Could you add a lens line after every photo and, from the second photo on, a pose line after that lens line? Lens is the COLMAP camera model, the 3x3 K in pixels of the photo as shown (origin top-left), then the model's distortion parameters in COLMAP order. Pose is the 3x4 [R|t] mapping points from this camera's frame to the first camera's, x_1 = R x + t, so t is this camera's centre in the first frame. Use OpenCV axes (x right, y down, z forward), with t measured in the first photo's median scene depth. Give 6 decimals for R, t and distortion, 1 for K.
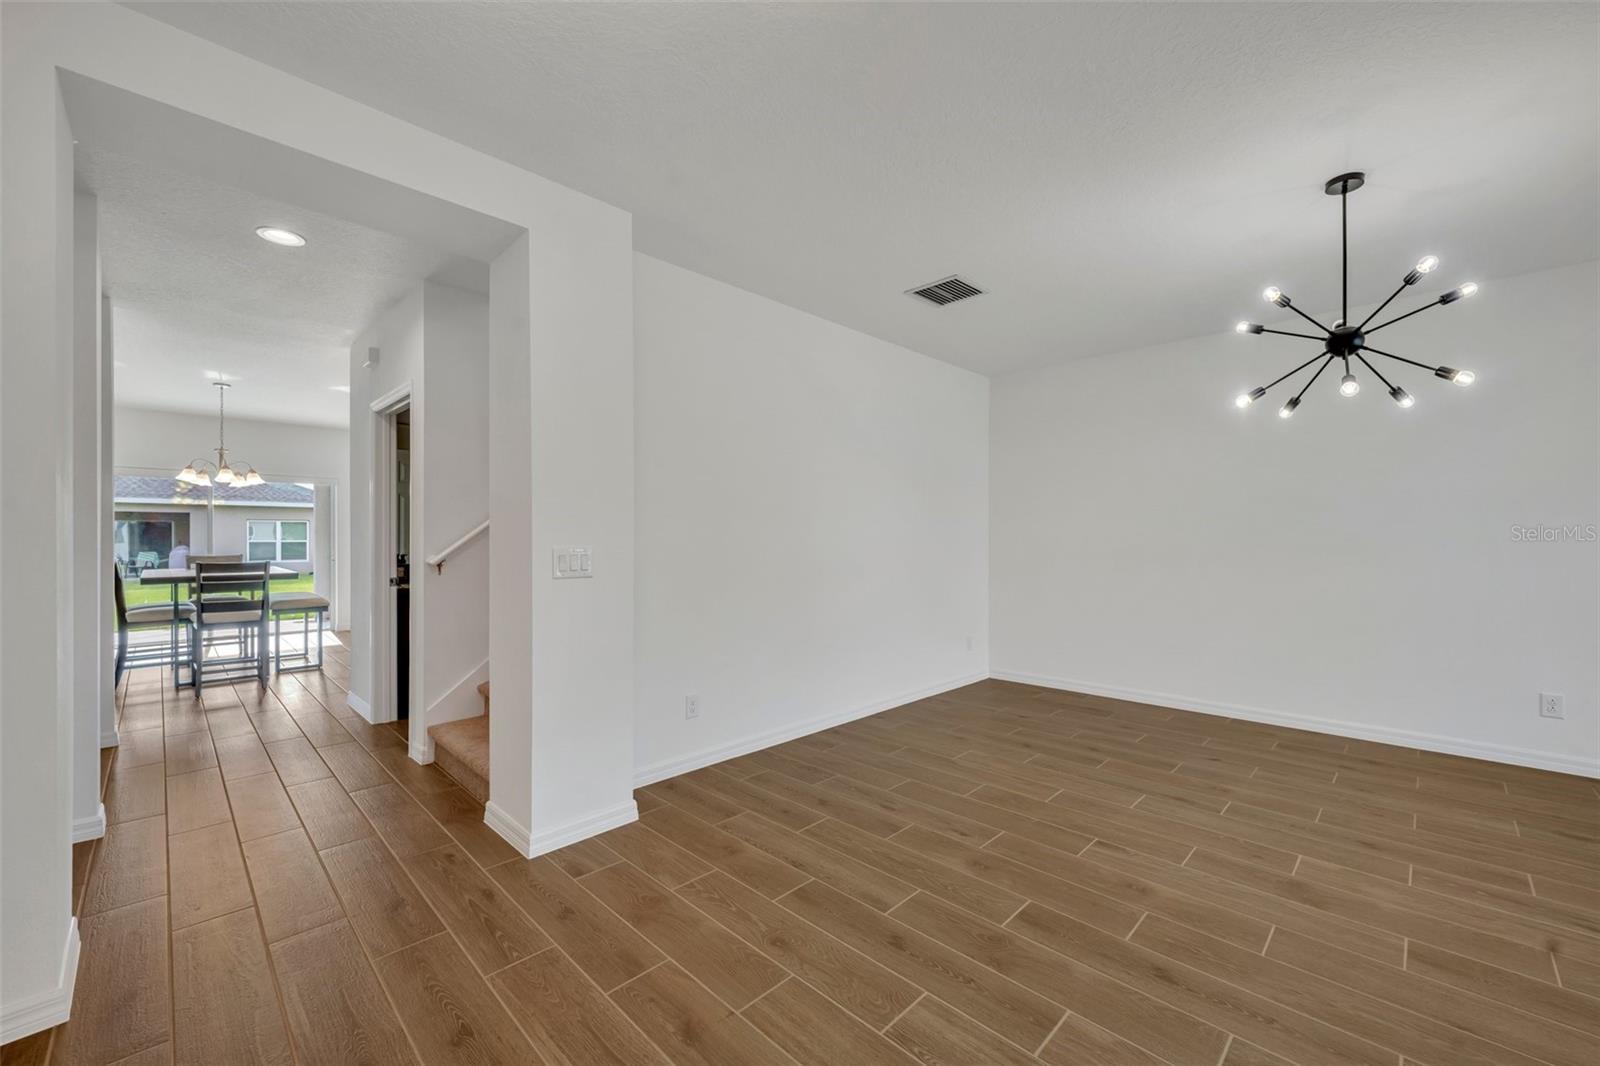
lens RADIAL K [[639.7, 0, 805.5], [0, 639.7, 542.3], [0, 0, 1]] dist [-0.000954, -0.000135]
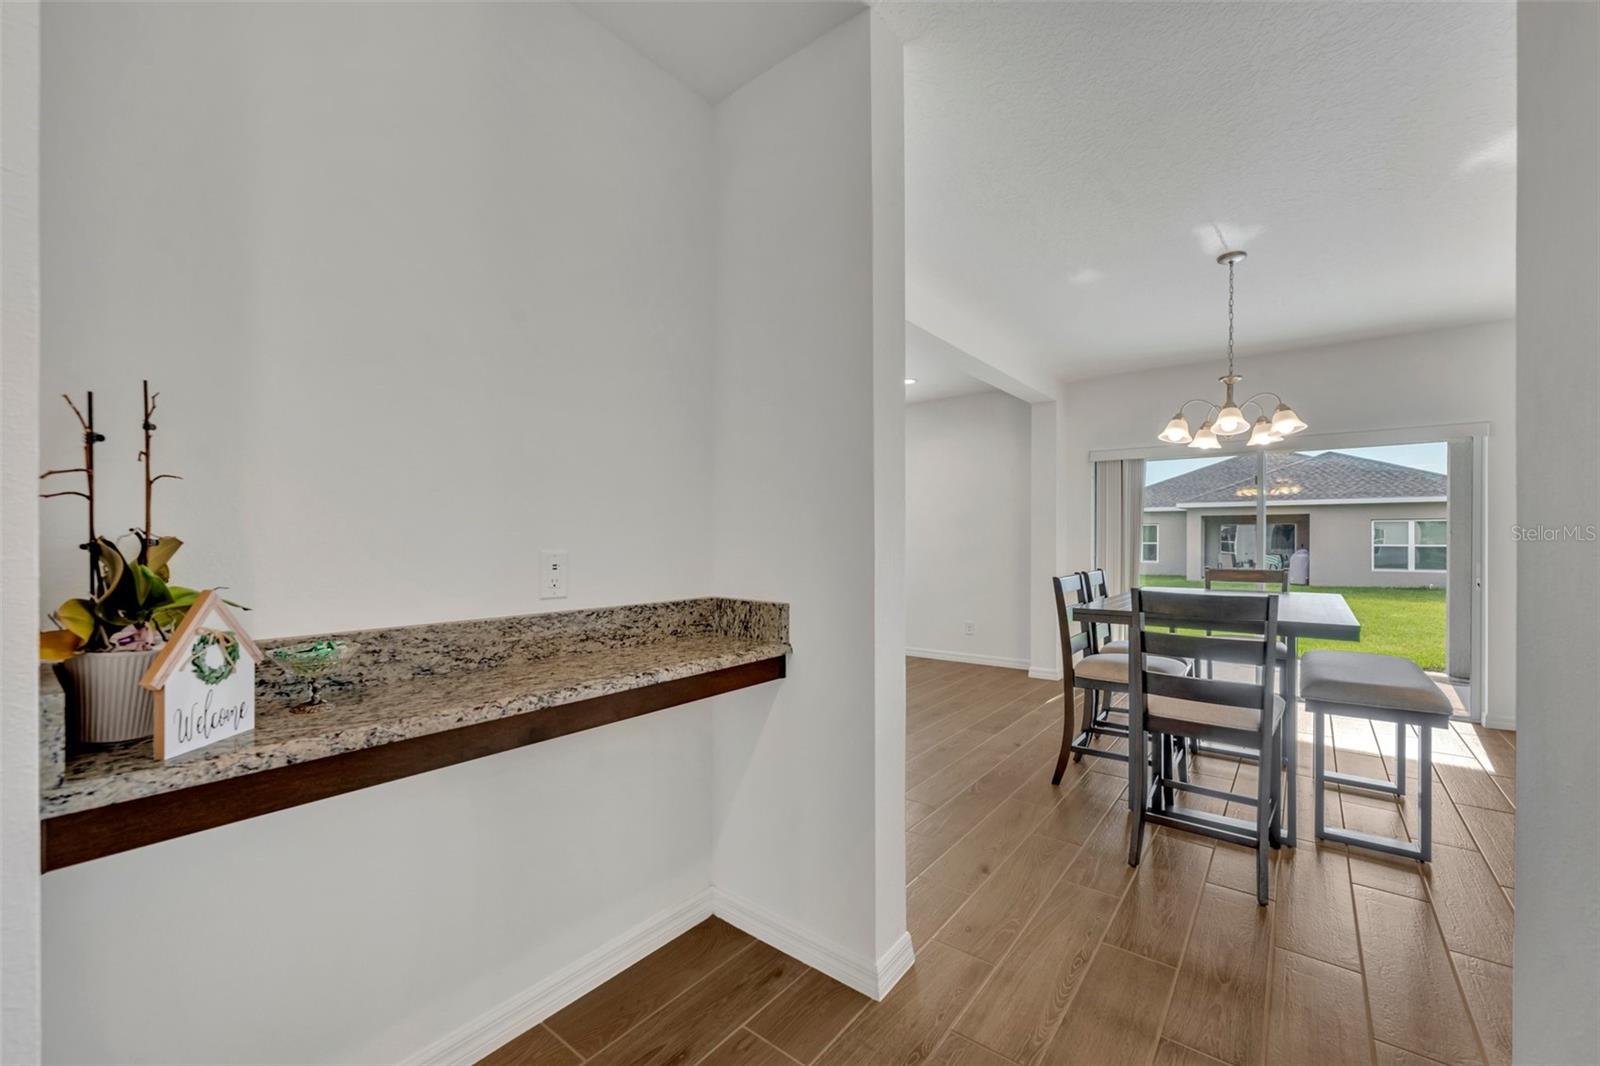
lens RADIAL K [[639.7, 0, 805.5], [0, 639.7, 542.3], [0, 0, 1]] dist [-0.000954, -0.000135]
pose [[0.110085, 0.003199, -0.993917, -0.855869], [-0.008782, 0.999959, 0.002246, -0.006797], [0.993883, 0.008482, 0.110109, 1.205082]]
